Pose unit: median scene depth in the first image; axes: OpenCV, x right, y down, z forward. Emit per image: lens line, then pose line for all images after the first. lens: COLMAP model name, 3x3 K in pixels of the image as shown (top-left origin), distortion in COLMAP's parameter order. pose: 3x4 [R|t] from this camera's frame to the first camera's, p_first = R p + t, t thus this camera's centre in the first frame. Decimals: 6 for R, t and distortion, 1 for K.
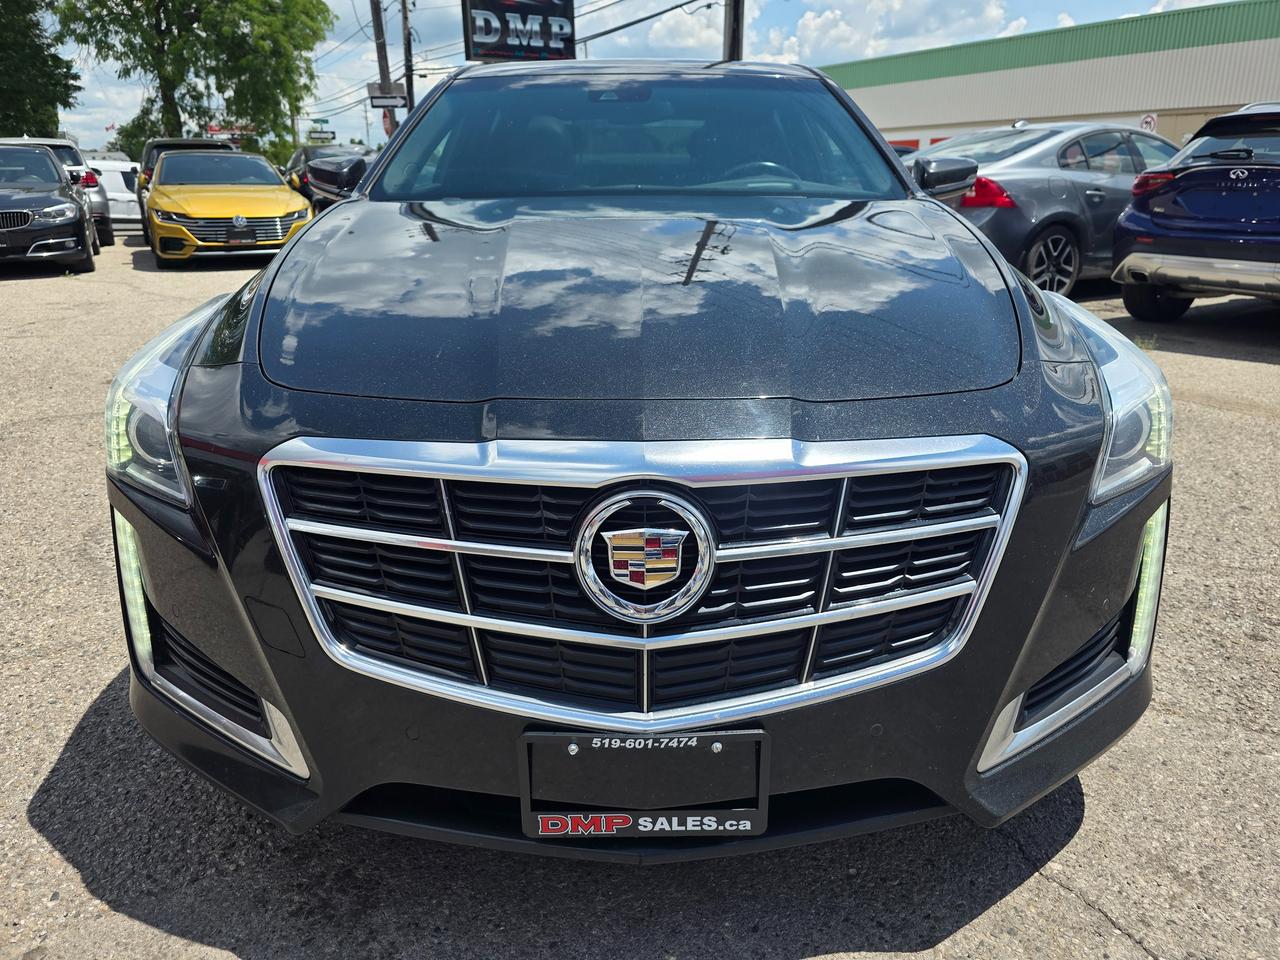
lens RADIAL K [[866.2, 0, 637.2], [0, 866.2, 459.2], [0, 0, 1]] dist [0.049485, -0.050670]
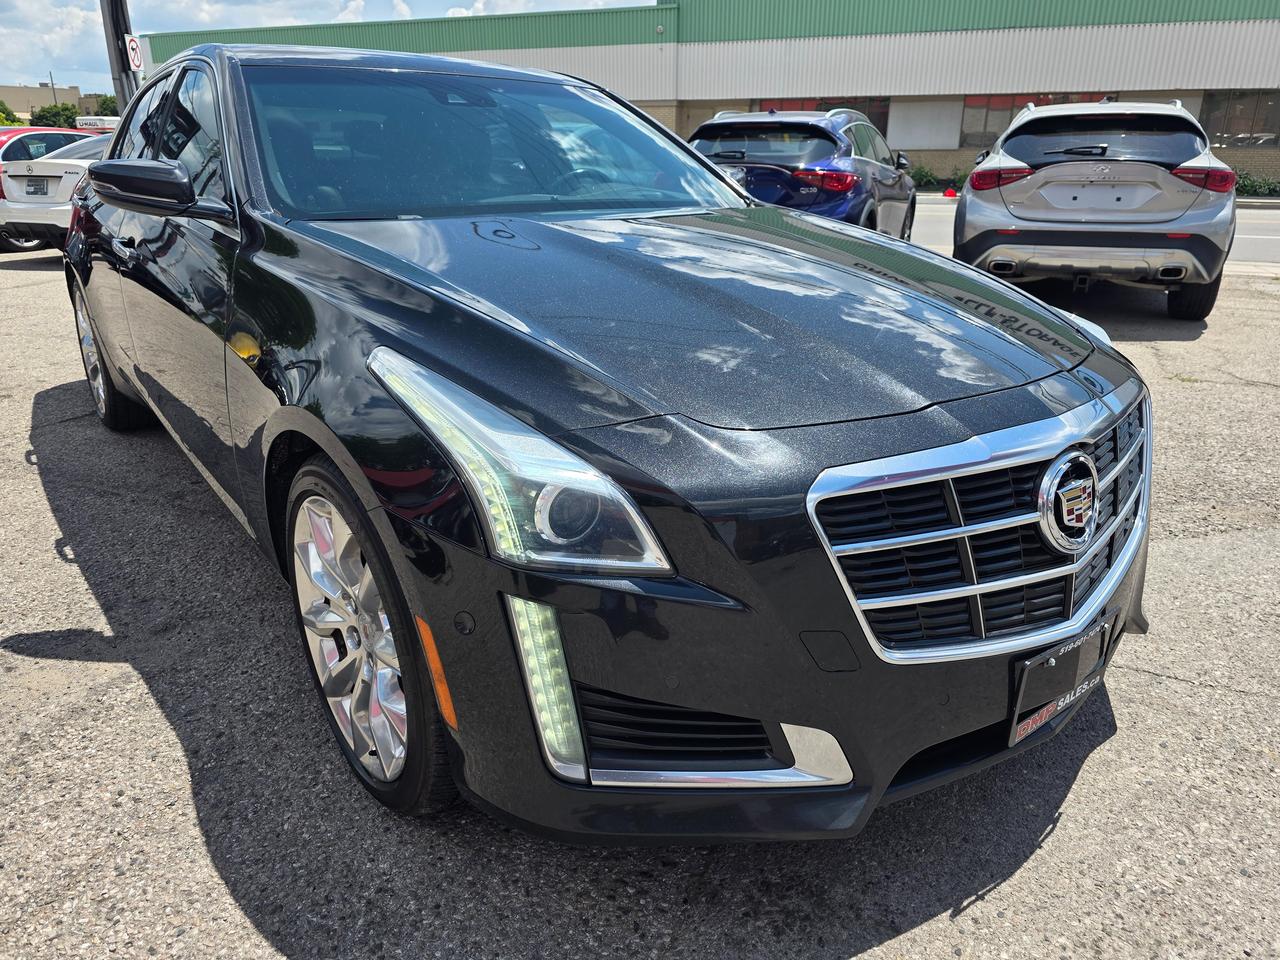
lens RADIAL K [[866.2, 0, 637.2], [0, 866.2, 459.2], [0, 0, 1]] dist [0.049485, -0.050670]
pose [[0.787244, -0.187668, 0.587391, -0.975884], [0.174203, 0.981447, 0.080093, -0.133937], [-0.591524, 0.039273, 0.805330, 0.235918]]
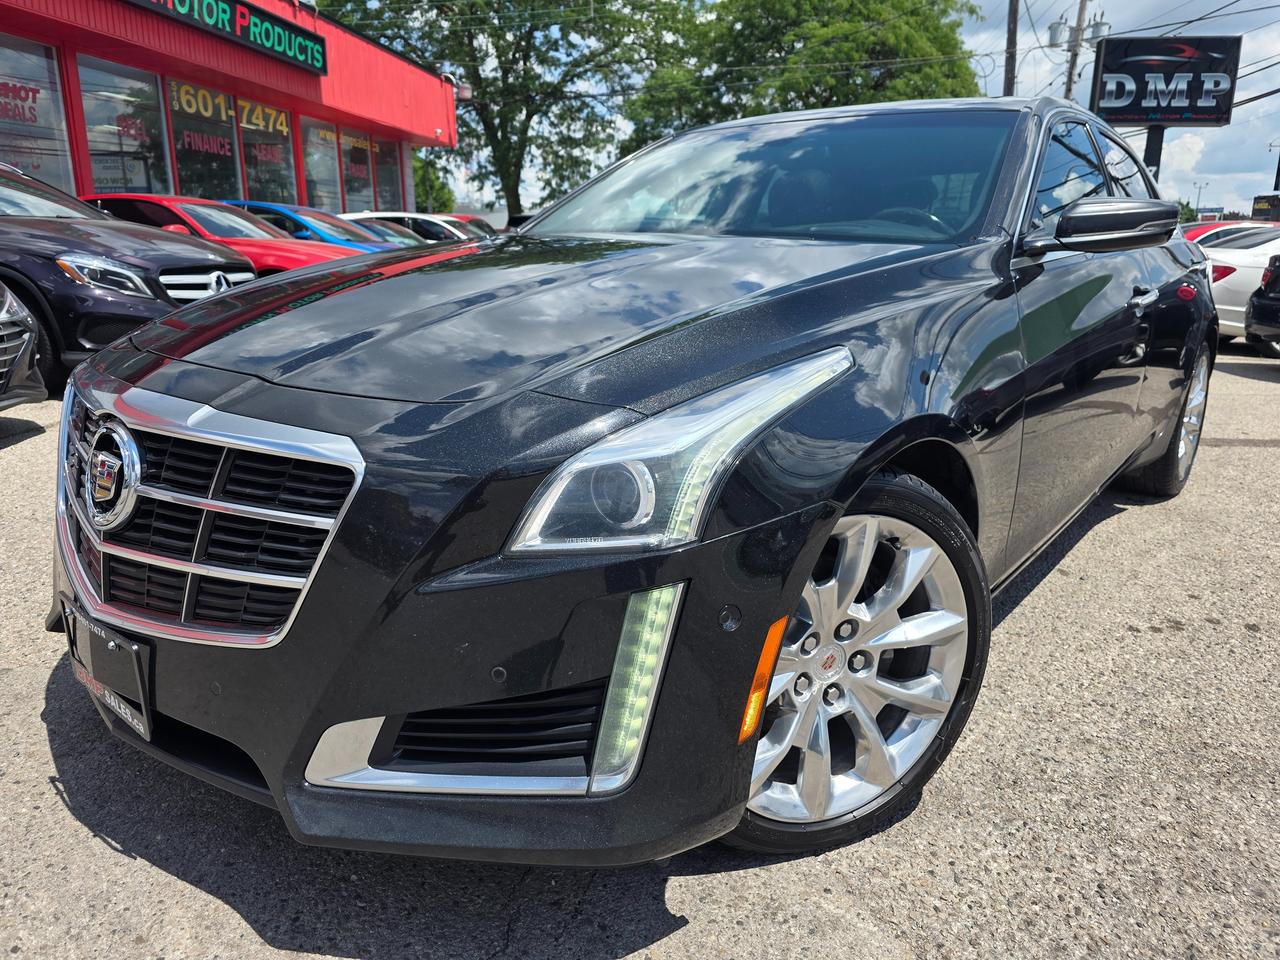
lens RADIAL K [[866.2, 0, 637.2], [0, 866.2, 459.2], [0, 0, 1]] dist [0.049485, -0.050670]
pose [[0.762812, 0.172804, -0.623103, 1.044440], [-0.221421, 0.975178, -0.000622, -0.062359], [0.607529, 0.138442, 0.782140, 0.353646]]
